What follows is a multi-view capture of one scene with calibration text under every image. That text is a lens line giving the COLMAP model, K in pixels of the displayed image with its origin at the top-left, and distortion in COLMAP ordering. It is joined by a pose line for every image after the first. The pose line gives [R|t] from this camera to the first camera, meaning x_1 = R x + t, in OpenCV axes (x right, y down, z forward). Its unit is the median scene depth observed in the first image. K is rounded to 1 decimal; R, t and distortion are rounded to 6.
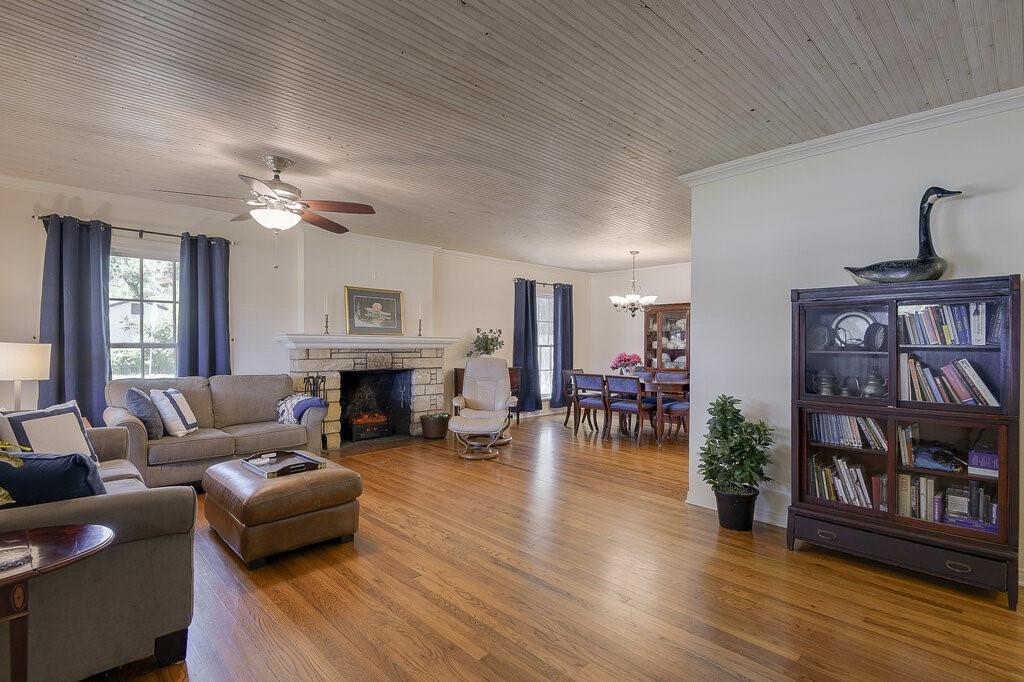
lens RADIAL K [[495.0, 0, 517.9], [0, 495.0, 352.5], [0, 0, 1]] dist [0.030061, 0.000082]
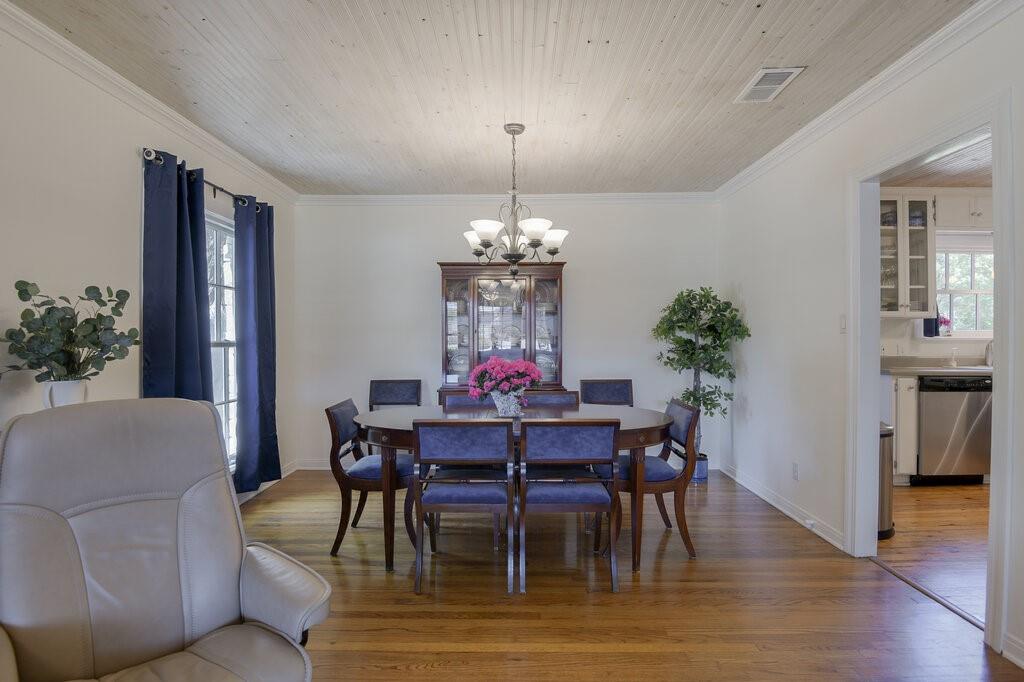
lens RADIAL K [[530.4, 0, 533.5], [0, 530.4, 348.5], [0, 0, 1]] dist [-0.063881, 0.000012]
pose [[0.692747, -0.022145, 0.720841, -0.095953], [0.019384, 0.999739, 0.012084, -0.013140], [-0.720920, 0.005601, 0.692996, 0.702086]]
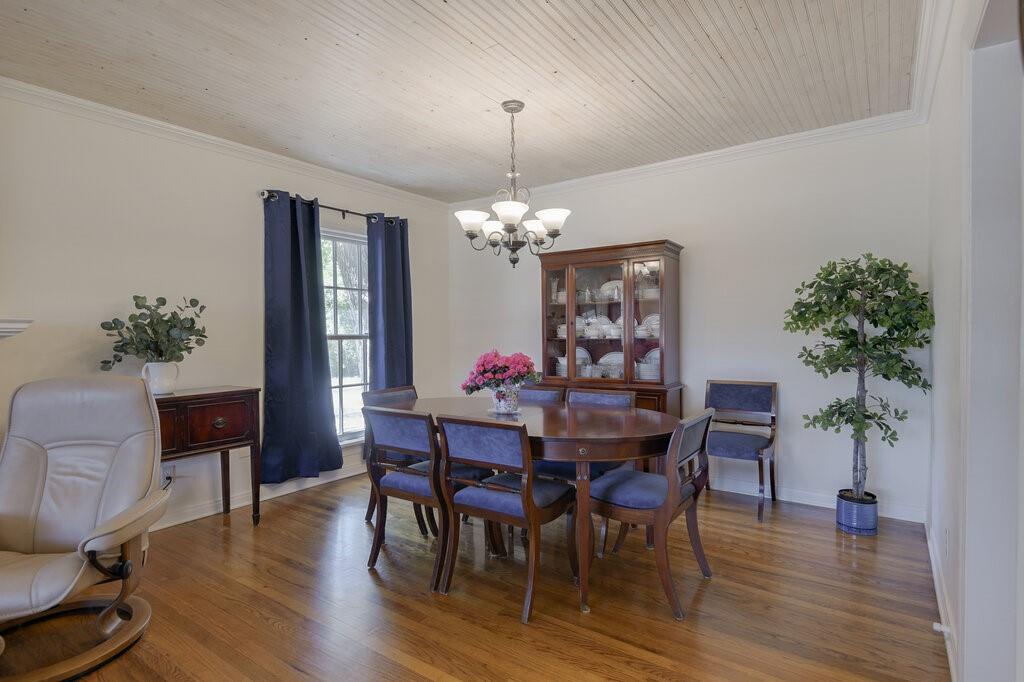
lens RADIAL K [[530.4, 0, 506.9], [0, 530.4, 352.1], [0, 0, 1]] dist [-0.000686, -0.000457]
pose [[0.984113, -0.022725, 0.176084, 0.155979], [0.019437, 0.999603, 0.020379, -0.008123], [-0.176477, -0.016632, 0.984164, 0.596861]]
